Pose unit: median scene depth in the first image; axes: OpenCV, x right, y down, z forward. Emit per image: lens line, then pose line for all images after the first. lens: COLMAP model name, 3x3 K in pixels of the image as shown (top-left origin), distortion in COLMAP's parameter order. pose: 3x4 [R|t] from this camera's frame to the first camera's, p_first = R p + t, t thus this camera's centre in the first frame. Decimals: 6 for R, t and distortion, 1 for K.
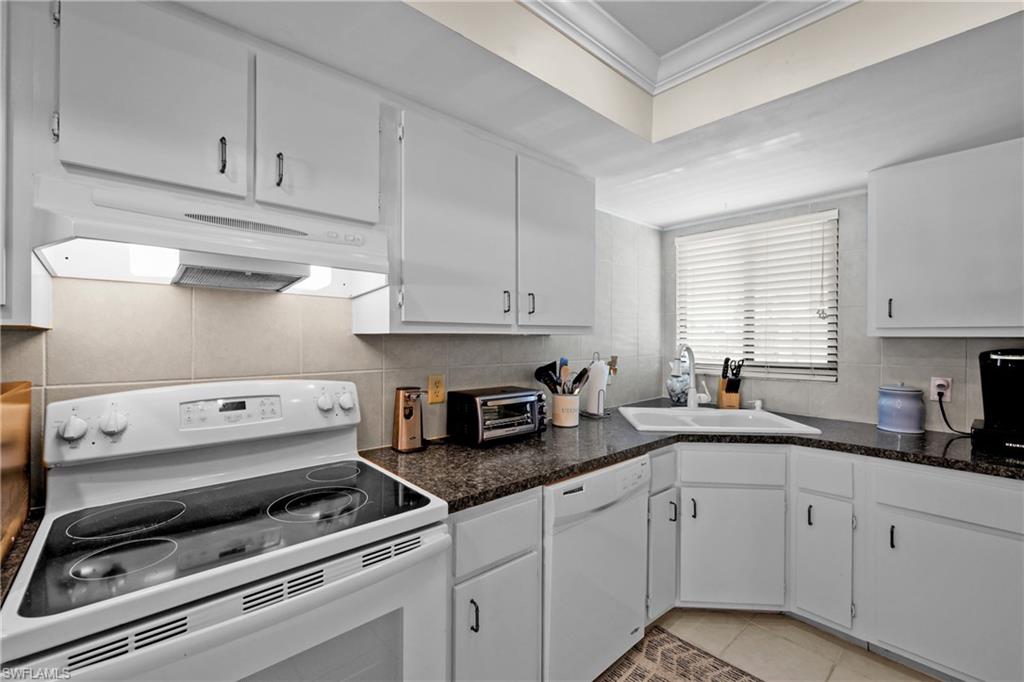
lens RADIAL K [[433.9, 0, 512.3], [0, 433.9, 338.4], [0, 0, 1]] dist [0.000170, 0.000203]
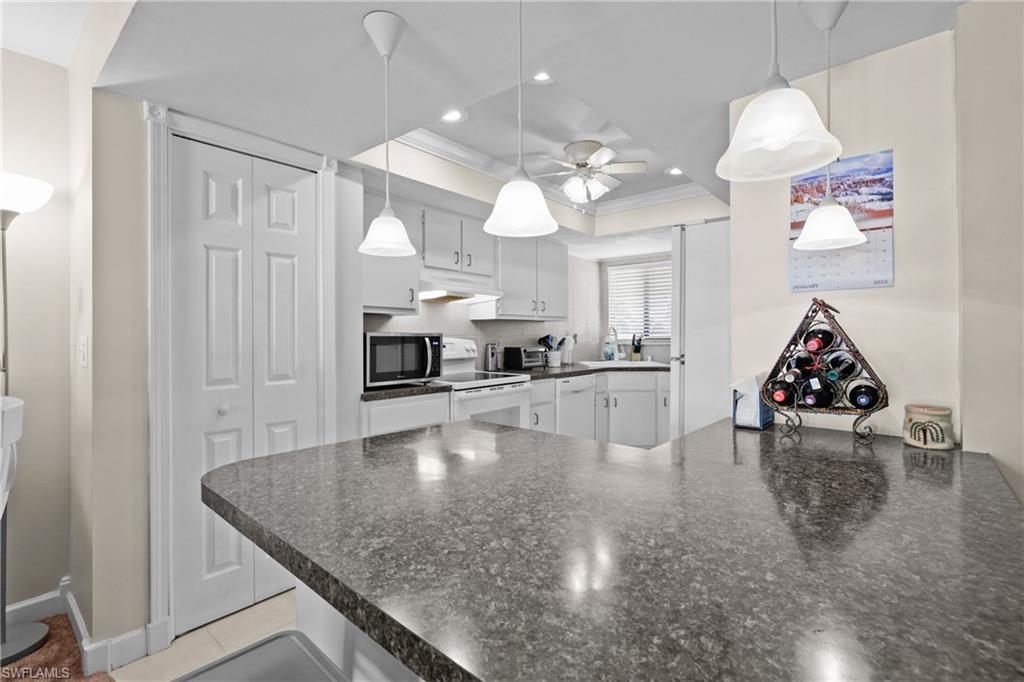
lens RADIAL K [[459.2, 0, 512.6], [0, 459.2, 336.2], [0, 0, 1]] dist [0.000499, -0.000035]
pose [[0.990306, -0.009469, 0.138583, -0.405630], [0.009623, 0.999954, -0.000442, 0.066745], [-0.138572, 0.001771, 0.990351, -1.207975]]
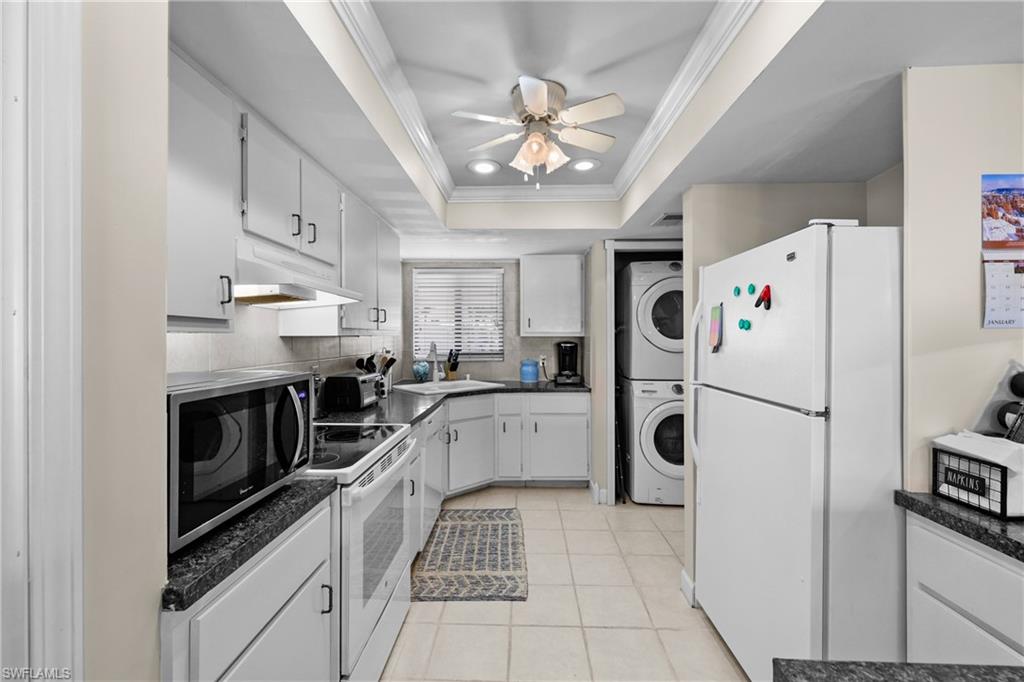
lens RADIAL K [[433.9, 0, 512.3], [0, 433.9, 338.4], [0, 0, 1]] dist [0.000170, 0.000203]
pose [[0.685621, -0.008163, 0.727913, -0.718062], [0.007935, 0.999962, 0.003740, -0.002279], [-0.727915, 0.003212, 0.685660, -0.377053]]
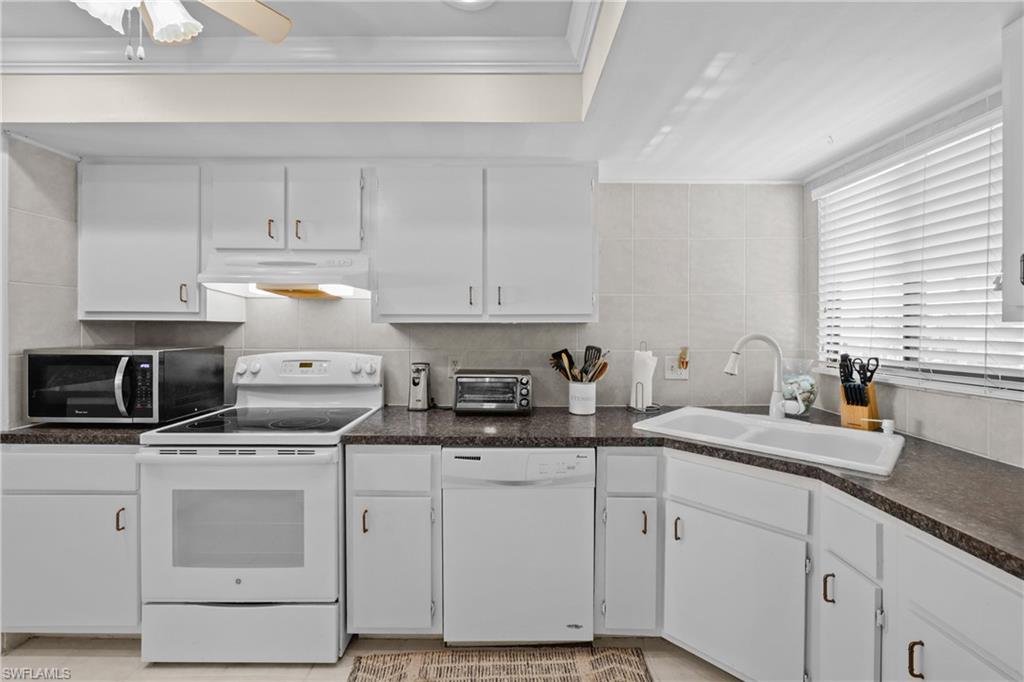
lens RADIAL K [[432.9, 0, 508.8], [0, 432.9, 329.1], [0, 0, 1]] dist [-0.001732, 0.000015]
pose [[0.742130, 0.001128, -0.670255, 0.761817], [-0.000697, 0.999999, 0.000910, 0.005569], [0.670256, -0.000208, 0.742130, 0.167076]]
